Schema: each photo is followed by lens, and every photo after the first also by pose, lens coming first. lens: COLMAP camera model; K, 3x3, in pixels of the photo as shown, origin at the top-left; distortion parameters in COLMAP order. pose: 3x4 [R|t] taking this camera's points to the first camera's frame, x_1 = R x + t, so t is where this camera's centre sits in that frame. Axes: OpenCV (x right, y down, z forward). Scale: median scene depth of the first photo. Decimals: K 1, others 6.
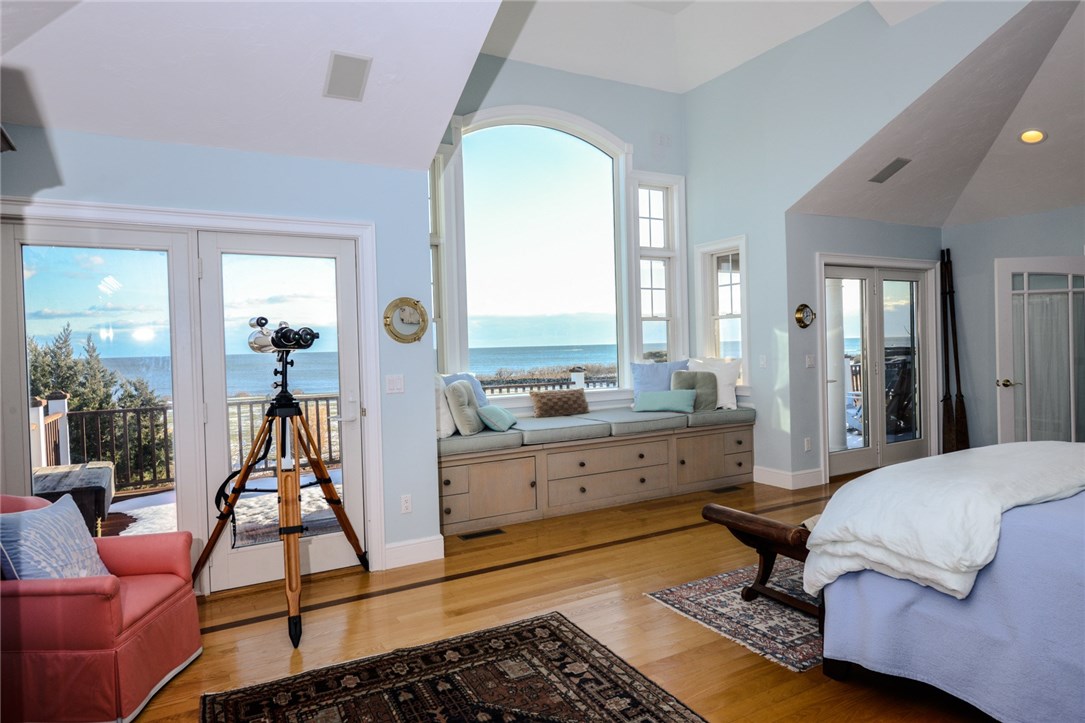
lens RADIAL K [[675.3, 0, 557.4], [0, 675.3, 354.2], [0, 0, 1]] dist [-0.003152, -0.000524]
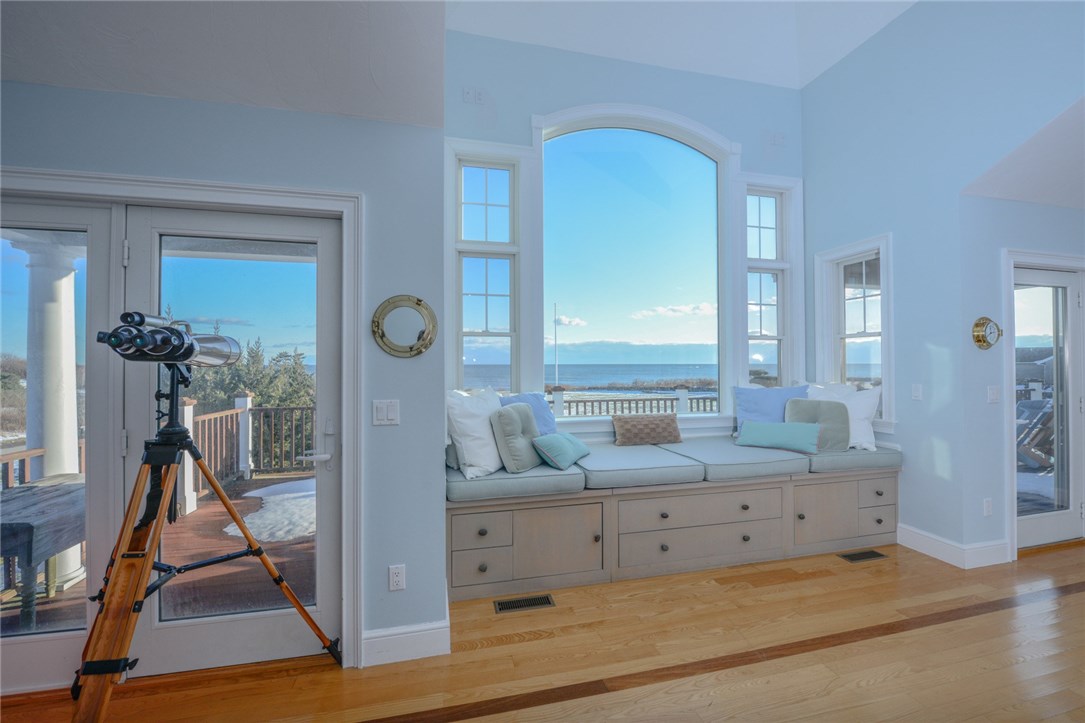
lens RADIAL K [[450.6, 0, 542.5], [0, 450.6, 361.5], [0, 0, 1]] dist [-0.014834, 0.000091]
pose [[0.956382, 0.022623, -0.291241, 0.041890], [-0.026871, 0.999583, -0.010592, -0.006895], [0.290880, 0.017956, 0.956591, 0.384669]]
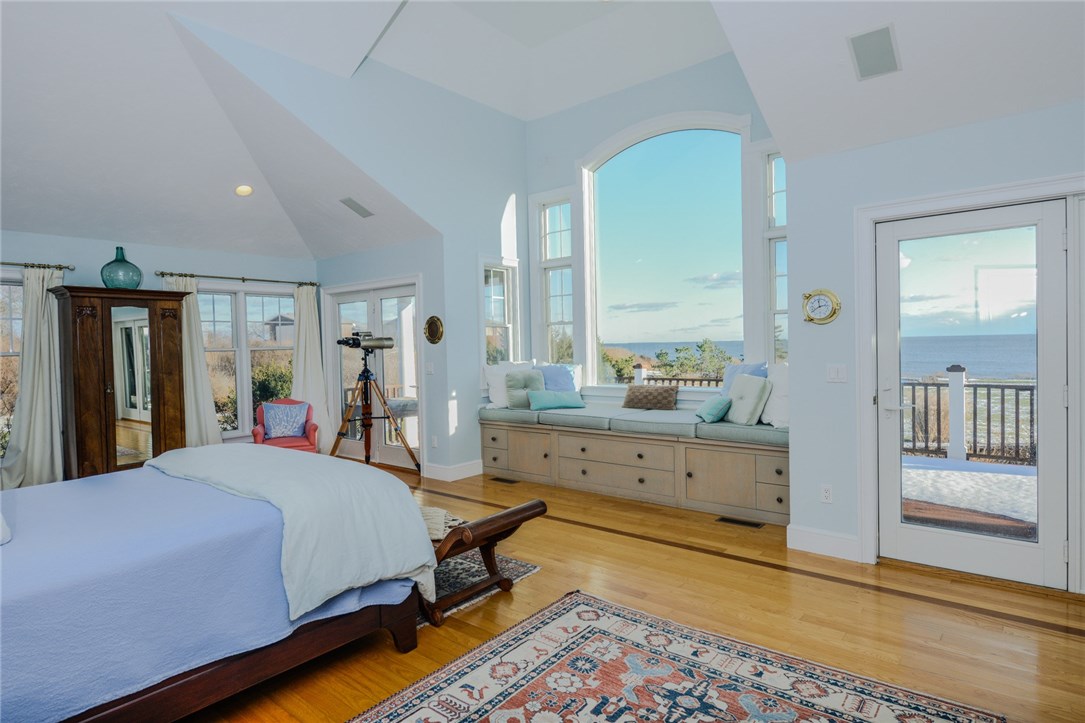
lens RADIAL K [[629.6, 0, 542.5], [0, 629.6, 361.5], [0, 0, 1]] dist [0.024016, 0.000398]
pose [[0.310569, 0.045287, -0.949471, 0.866653], [0.000933, 0.998849, 0.047947, -0.030776], [0.950550, -0.015777, 0.310169, 0.517939]]
